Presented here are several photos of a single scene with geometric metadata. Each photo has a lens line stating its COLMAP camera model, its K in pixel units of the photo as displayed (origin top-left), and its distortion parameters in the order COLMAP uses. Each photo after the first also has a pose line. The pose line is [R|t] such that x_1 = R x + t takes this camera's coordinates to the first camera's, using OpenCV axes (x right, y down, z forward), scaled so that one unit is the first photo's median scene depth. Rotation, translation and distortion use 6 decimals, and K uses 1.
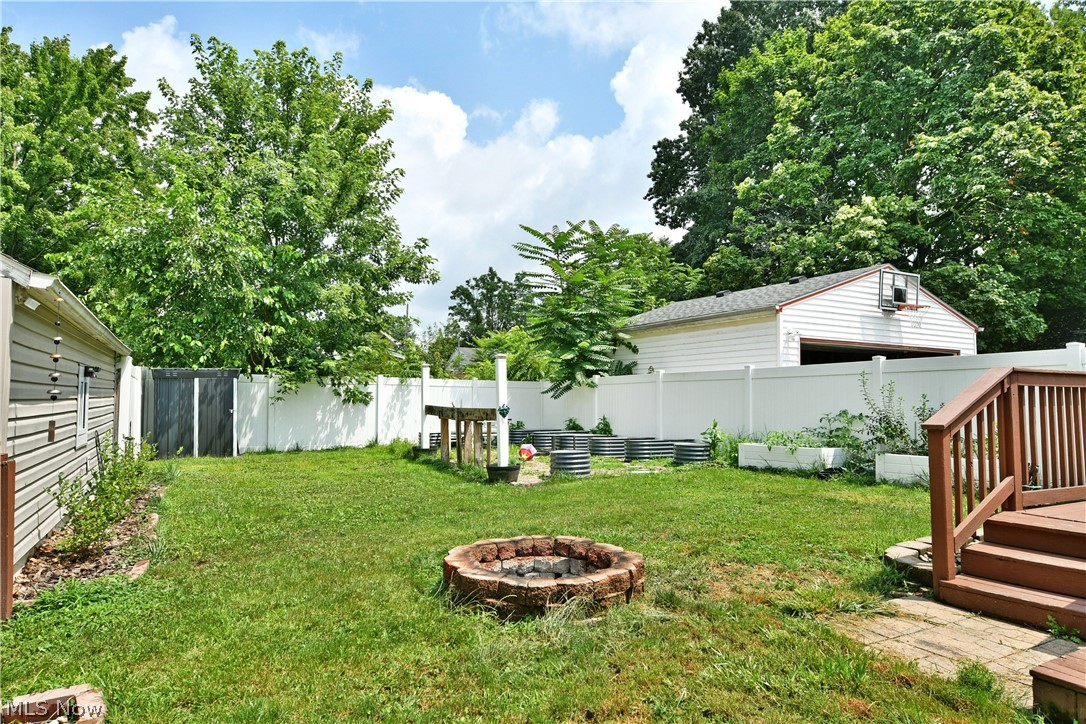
lens RADIAL K [[663.7, 0, 543.3], [0, 663.7, 366.6], [0, 0, 1]] dist [-0.024937, 0.000288]
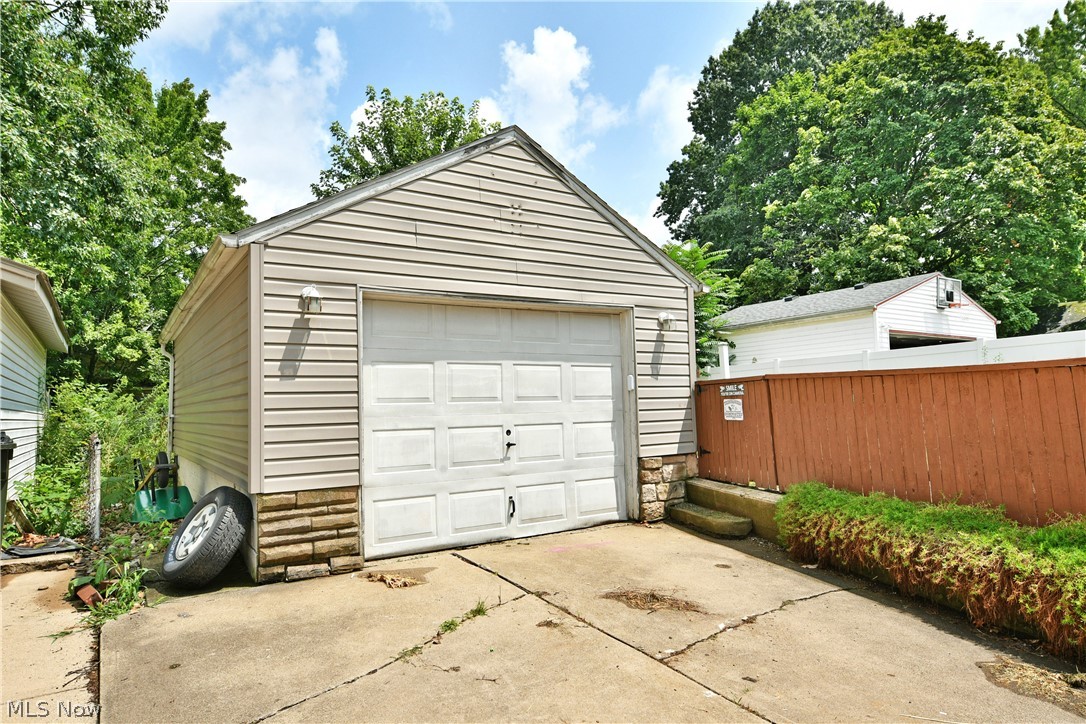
lens RADIAL K [[665.4, 0, 543.0], [0, 665.4, 362.0], [0, 0, 1]] dist [-0.027101, 0.002537]
pose [[0.995819, -0.027127, 0.087222, -0.274543], [0.029315, 0.999285, -0.023898, 0.021175], [-0.086511, 0.026355, 0.995902, -0.161914]]
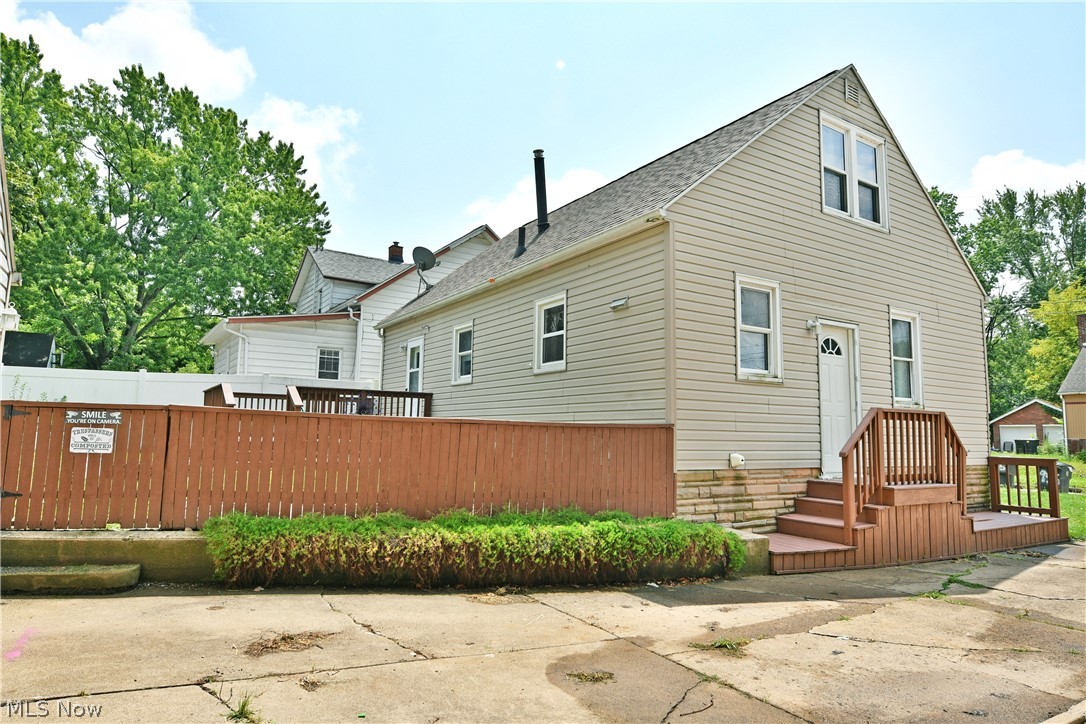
lens RADIAL K [[665.4, 0, 543.0], [0, 665.4, 362.0], [0, 0, 1]] dist [-0.027101, 0.002537]
pose [[-0.070284, 0.091282, 0.993342, -0.835976], [-0.064637, 0.993295, -0.095851, 0.021385], [-0.995431, -0.070943, -0.063913, 0.344477]]
